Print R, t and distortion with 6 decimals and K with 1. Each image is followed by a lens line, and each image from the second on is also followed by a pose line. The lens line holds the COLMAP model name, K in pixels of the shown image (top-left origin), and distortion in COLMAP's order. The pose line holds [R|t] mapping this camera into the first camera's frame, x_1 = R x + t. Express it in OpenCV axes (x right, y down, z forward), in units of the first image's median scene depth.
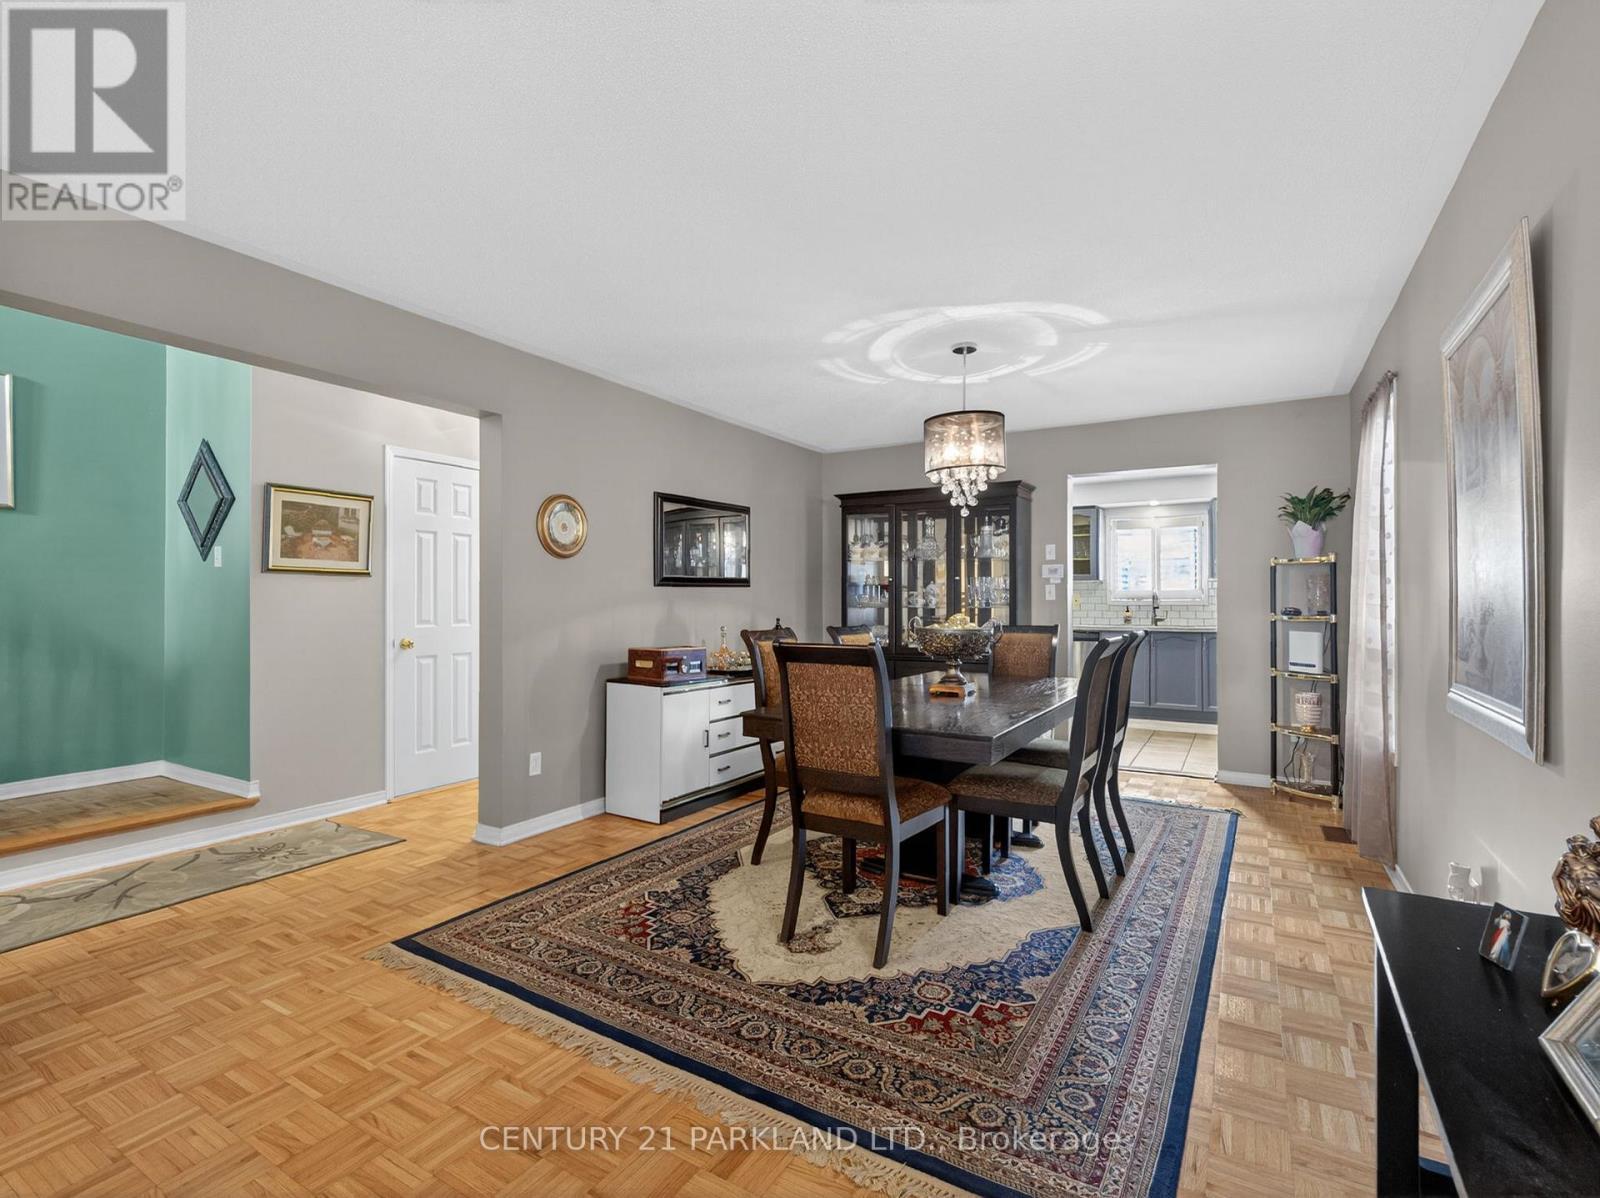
lens RADIAL K [[763.6, 0, 794.0], [0, 763.6, 595.8], [0, 0, 1]] dist [-0.005579, 0.000318]
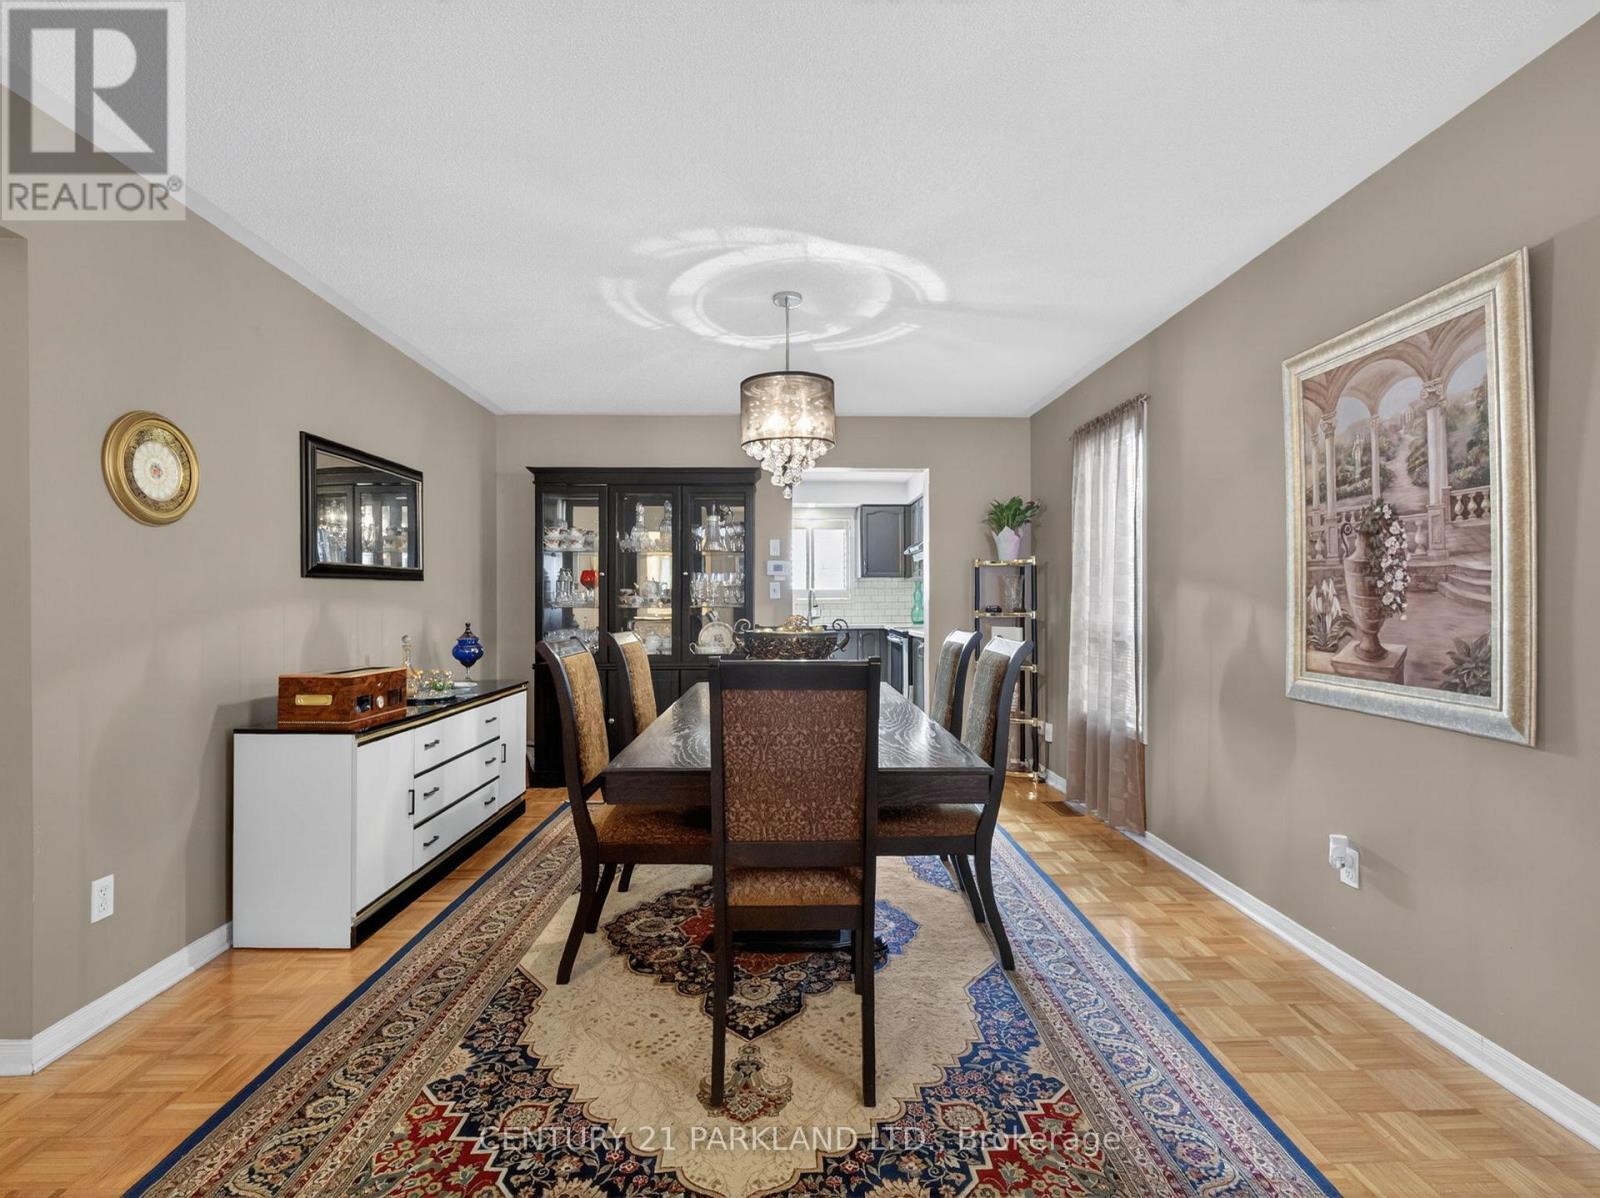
lens RADIAL K [[763.6, 0, 799.0], [0, 763.6, 599.3], [0, 0, 1]] dist [-0.005579, 0.000318]
pose [[0.840344, -0.001110, 0.542053, -0.223258], [-0.002019, 0.999985, 0.005179, 0.002425], [-0.542050, -0.005447, 0.840328, 0.283547]]
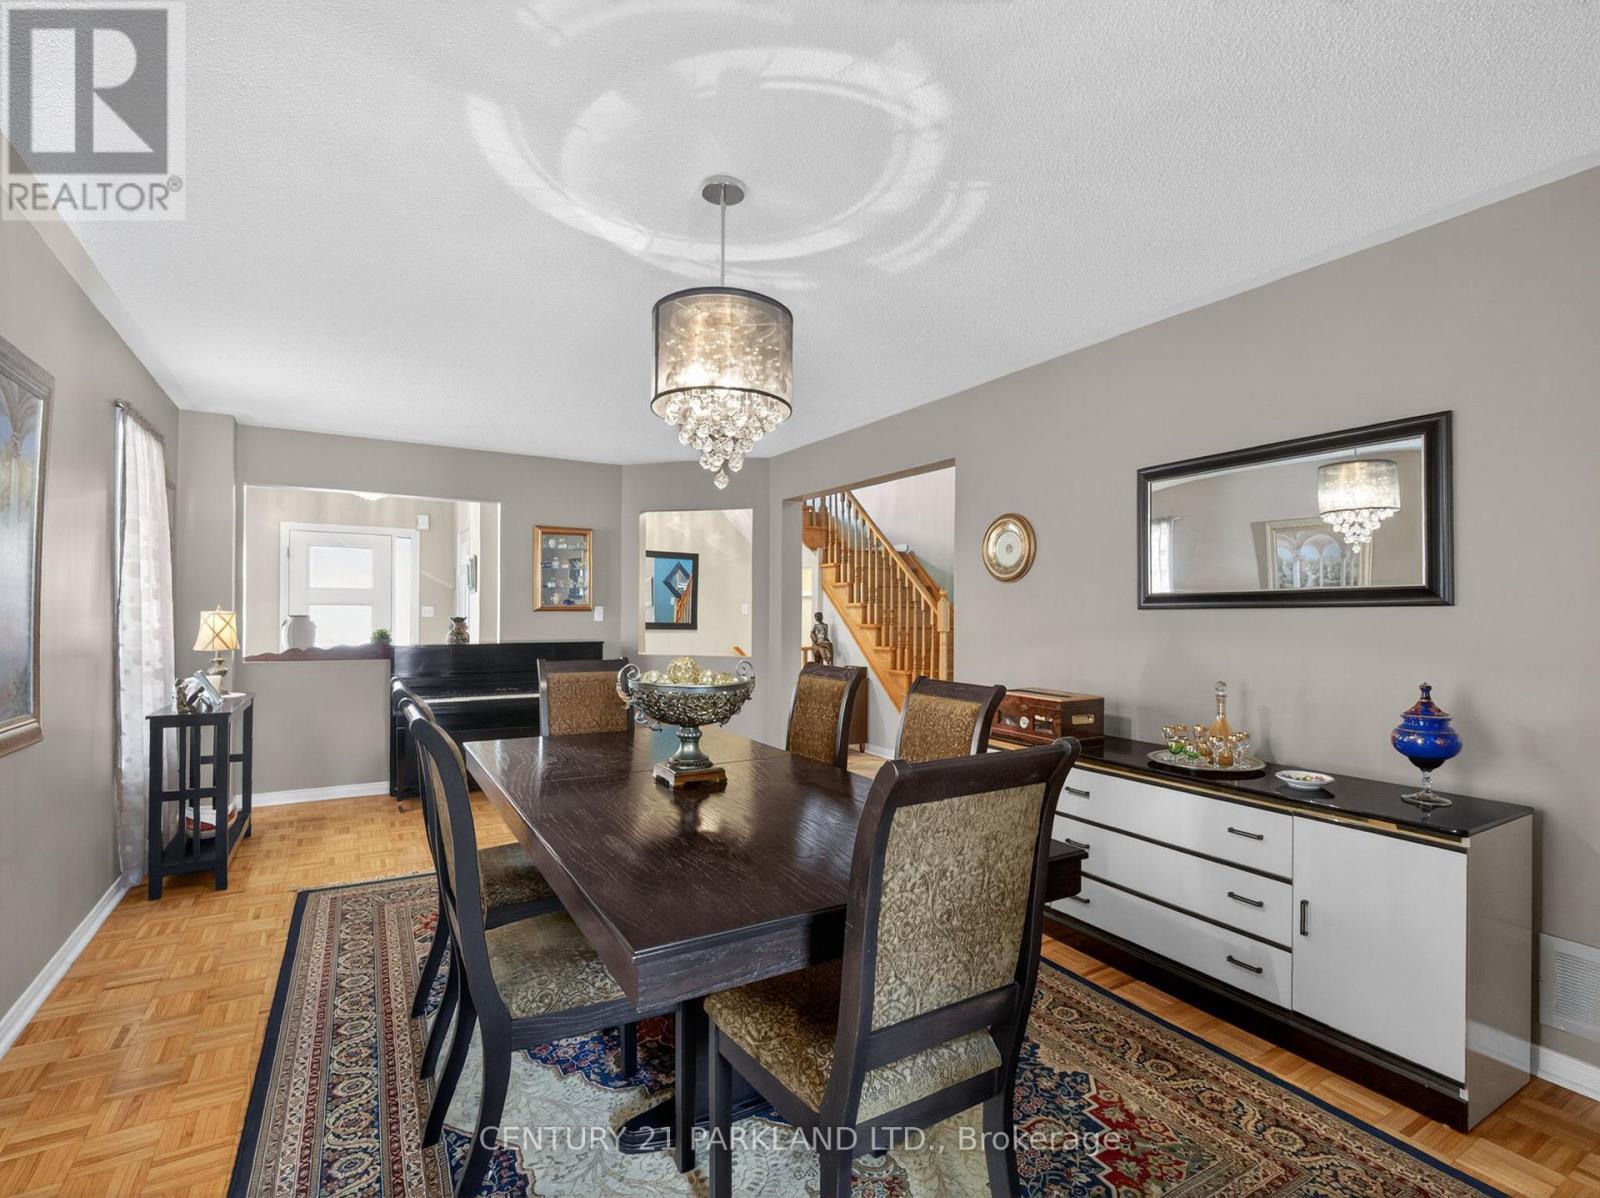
lens RADIAL K [[763.6, 0, 790.8], [0, 763.6, 606.8], [0, 0, 1]] dist [-0.005579, 0.000318]
pose [[-0.479606, -0.009572, -0.877432, 0.693749], [0.000967, 0.999934, -0.011437, -0.009683], [0.877484, -0.006333, -0.479565, 1.315449]]
